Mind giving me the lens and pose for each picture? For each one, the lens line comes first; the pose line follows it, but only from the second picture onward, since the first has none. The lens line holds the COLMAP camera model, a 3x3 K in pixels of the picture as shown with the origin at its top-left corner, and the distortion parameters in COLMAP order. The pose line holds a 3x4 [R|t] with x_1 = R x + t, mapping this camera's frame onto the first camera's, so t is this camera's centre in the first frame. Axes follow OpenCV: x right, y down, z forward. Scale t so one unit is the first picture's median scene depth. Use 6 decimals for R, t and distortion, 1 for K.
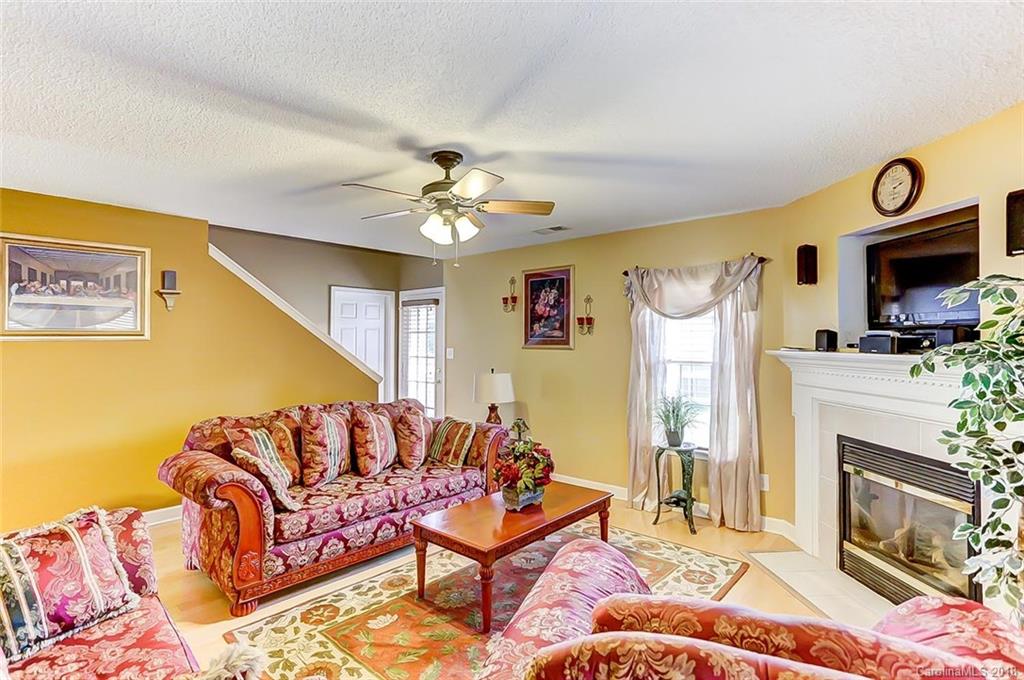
lens RADIAL K [[503.4, 0, 506.2], [0, 503.4, 332.4], [0, 0, 1]] dist [-0.045252, 0.030395]
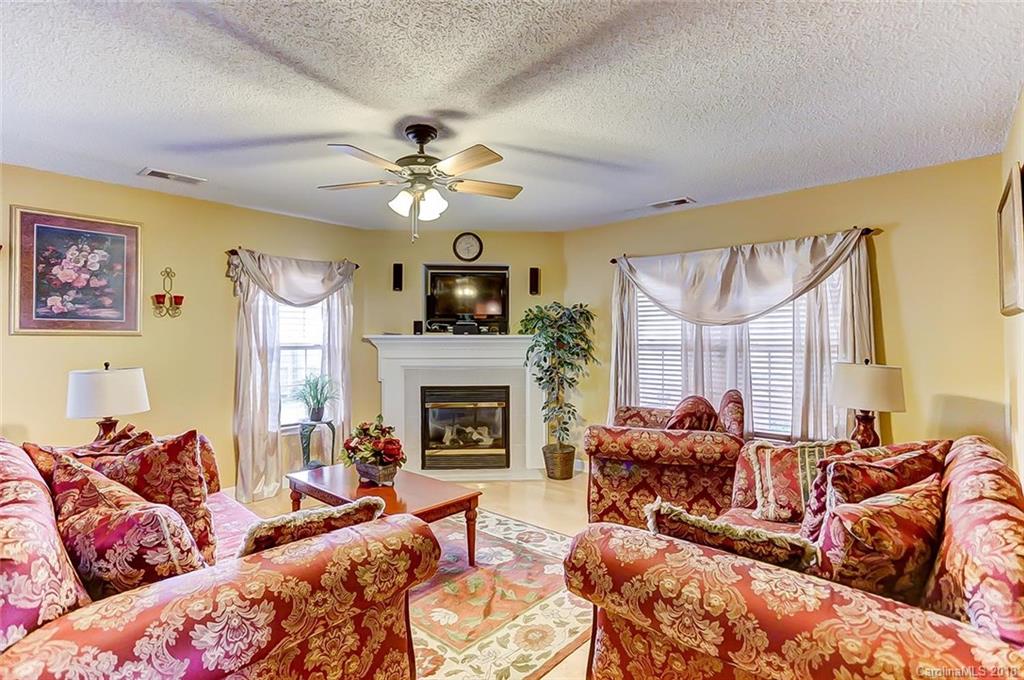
lens RADIAL K [[503.4, 0, 506.2], [0, 503.4, 332.4], [0, 0, 1]] dist [-0.045252, 0.030395]
pose [[0.003127, 0.017300, 0.999845, -0.712895], [-0.012830, 0.999769, -0.017259, 0.040842], [-0.999913, -0.012774, 0.003349, 0.530713]]
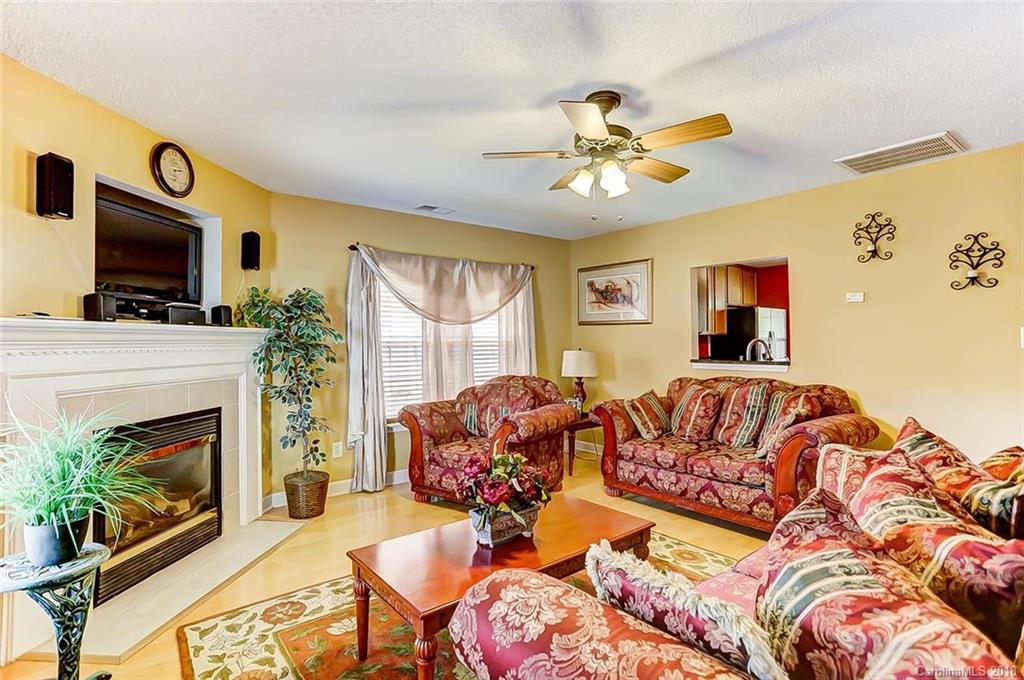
lens RADIAL K [[503.4, 0, 506.2], [0, 503.4, 332.4], [0, 0, 1]] dist [-0.045252, 0.030395]
pose [[-0.981860, 0.012734, 0.189182, -0.069351], [0.006198, 0.999364, -0.035105, 0.062638], [-0.189509, -0.033296, -0.981314, 1.203443]]
